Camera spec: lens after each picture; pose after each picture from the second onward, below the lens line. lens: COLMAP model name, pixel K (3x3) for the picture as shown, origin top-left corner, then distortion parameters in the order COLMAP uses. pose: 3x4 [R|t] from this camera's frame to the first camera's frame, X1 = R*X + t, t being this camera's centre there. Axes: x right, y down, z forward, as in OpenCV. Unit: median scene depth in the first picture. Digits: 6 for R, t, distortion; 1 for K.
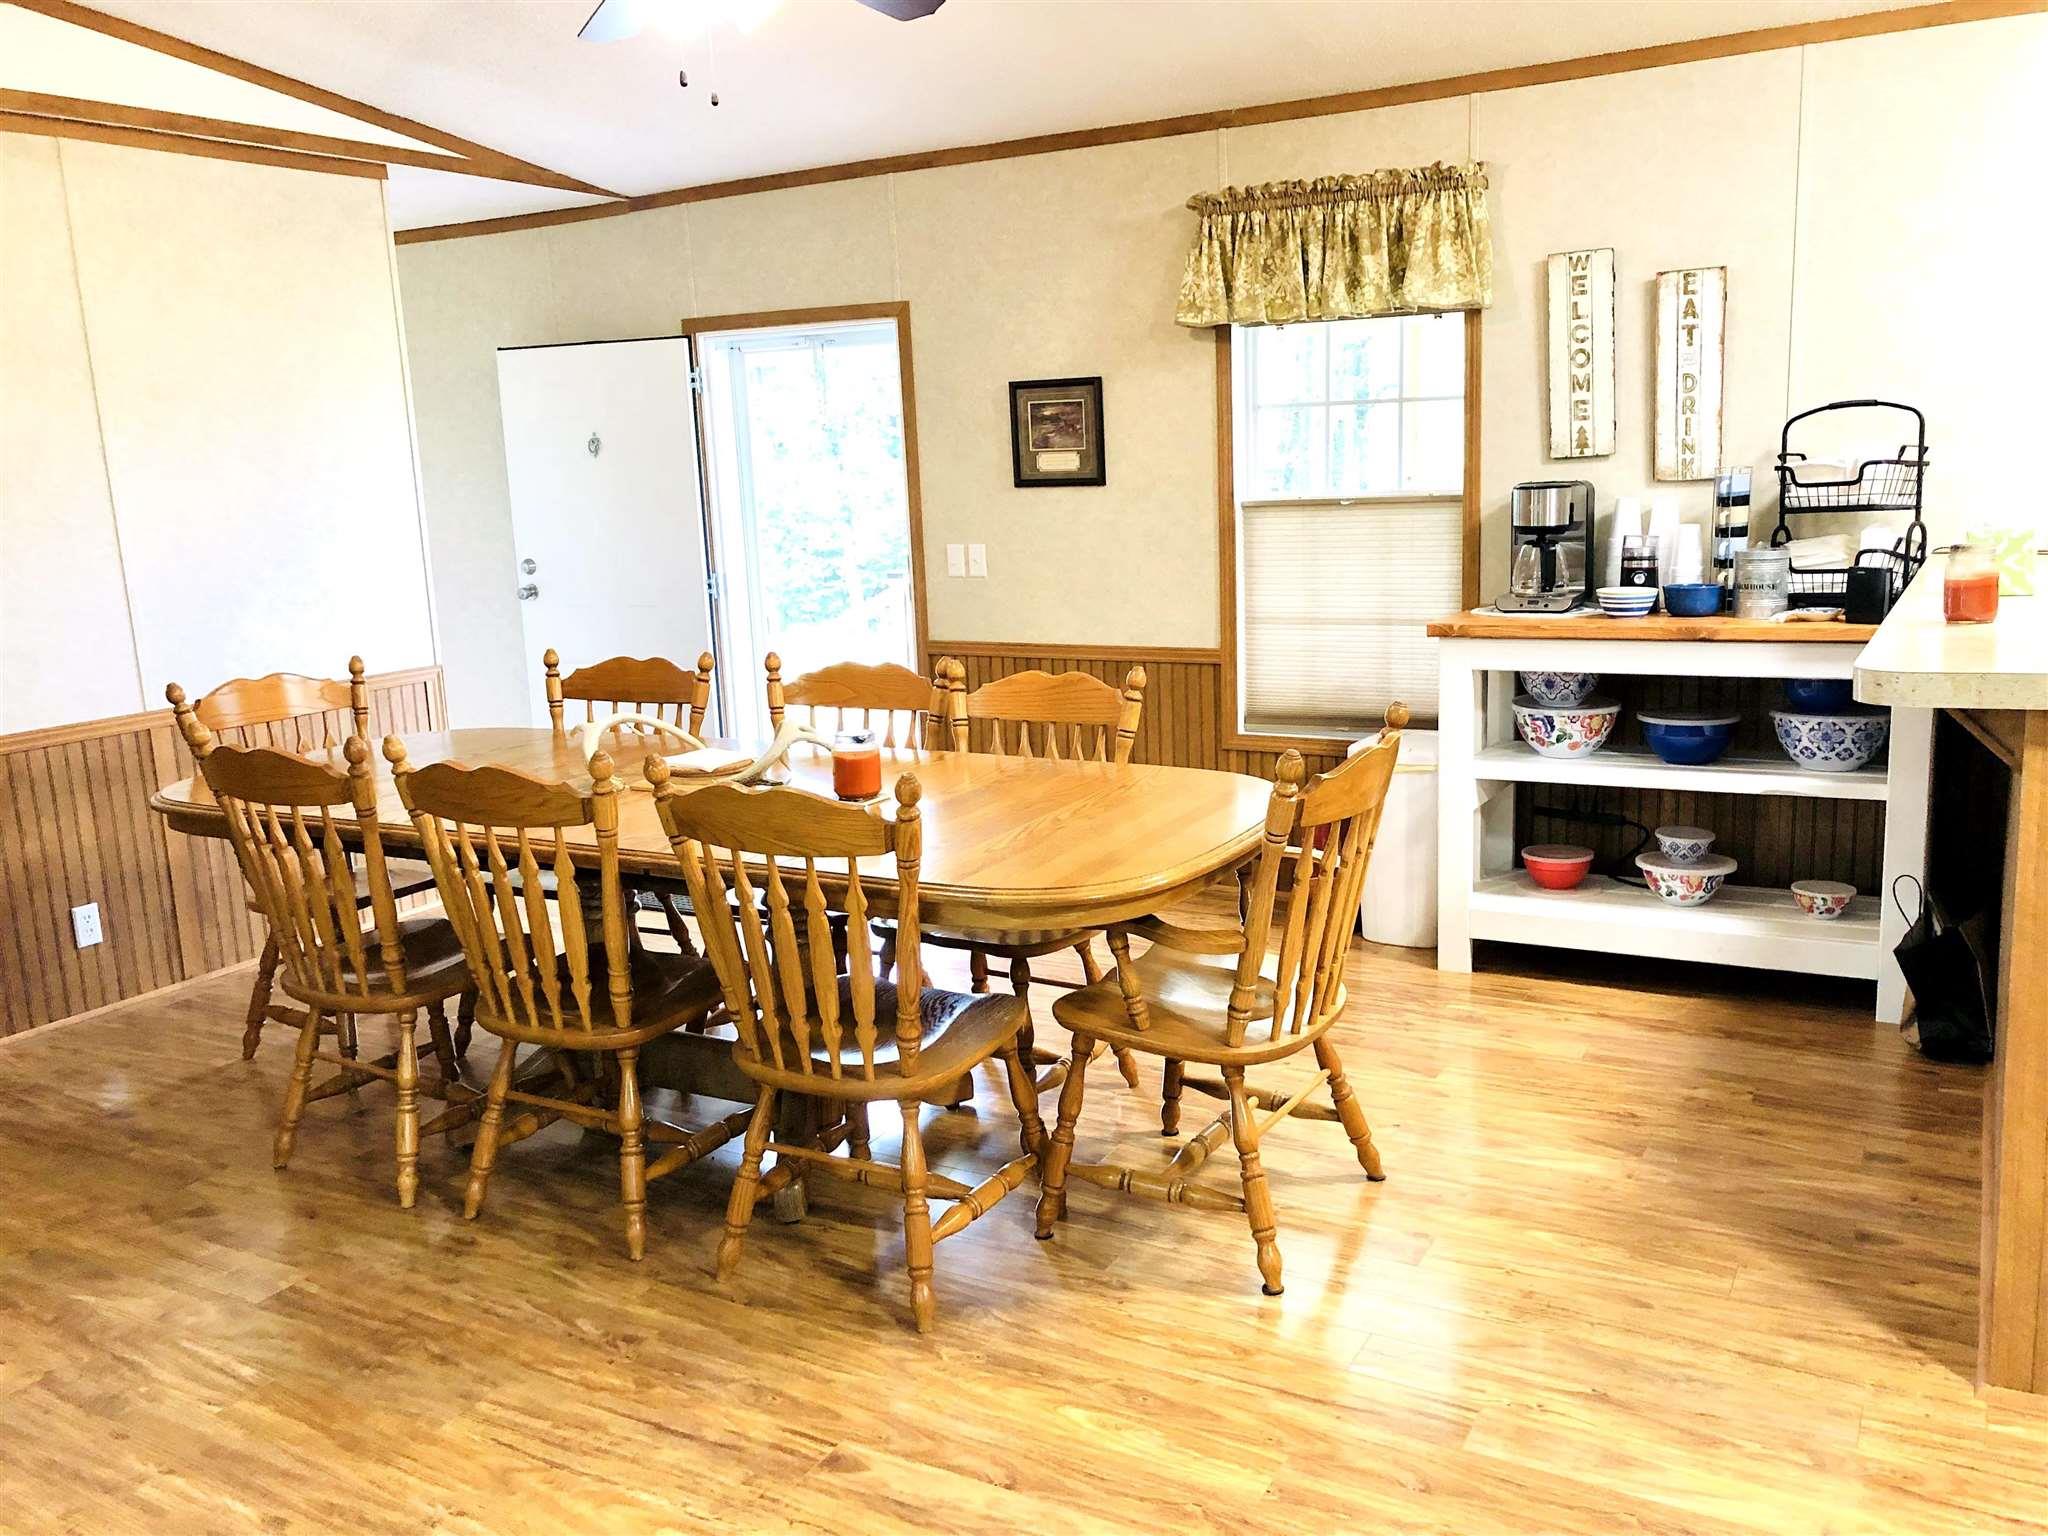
lens RADIAL K [[1681.9, 0, 1024.0], [0, 1681.9, 768.0], [0, 0, 1]] dist [0.044928, -0.070677]
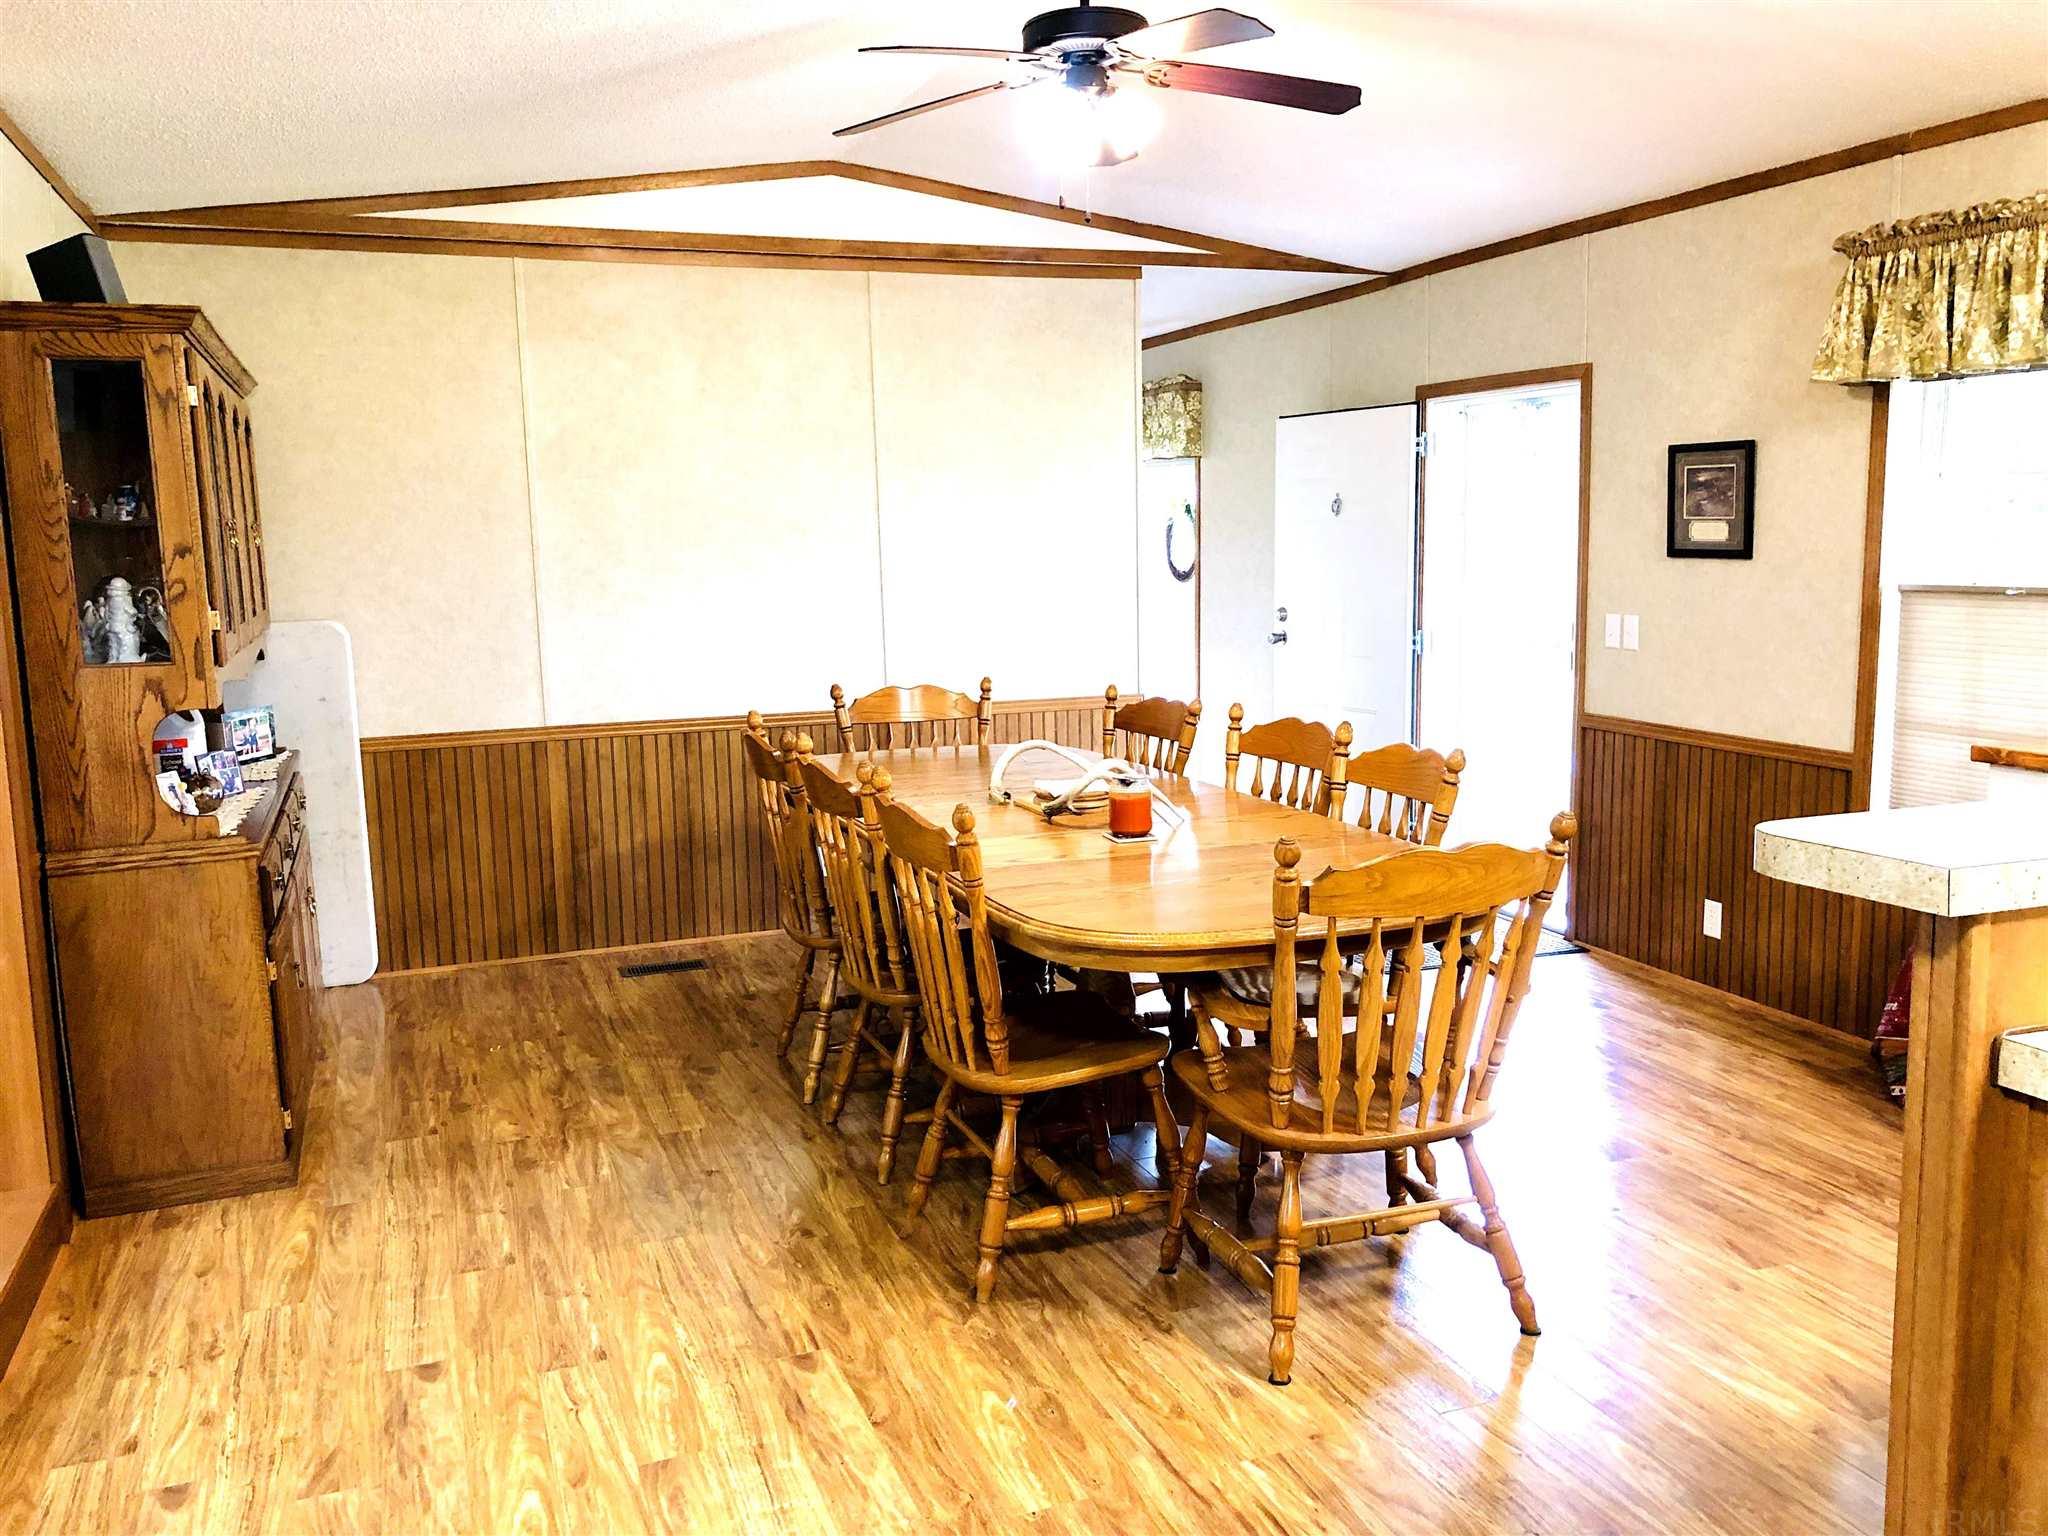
lens RADIAL K [[1692.7, 0, 1024.0], [0, 1692.7, 768.0], [0, 0, 1]] dist [0.001772, -0.014237]
pose [[0.758756, 0.116329, -0.640903, 0.358125], [-0.134194, 0.990734, 0.020956, -0.025671], [0.637402, 0.070105, 0.767336, 0.071804]]
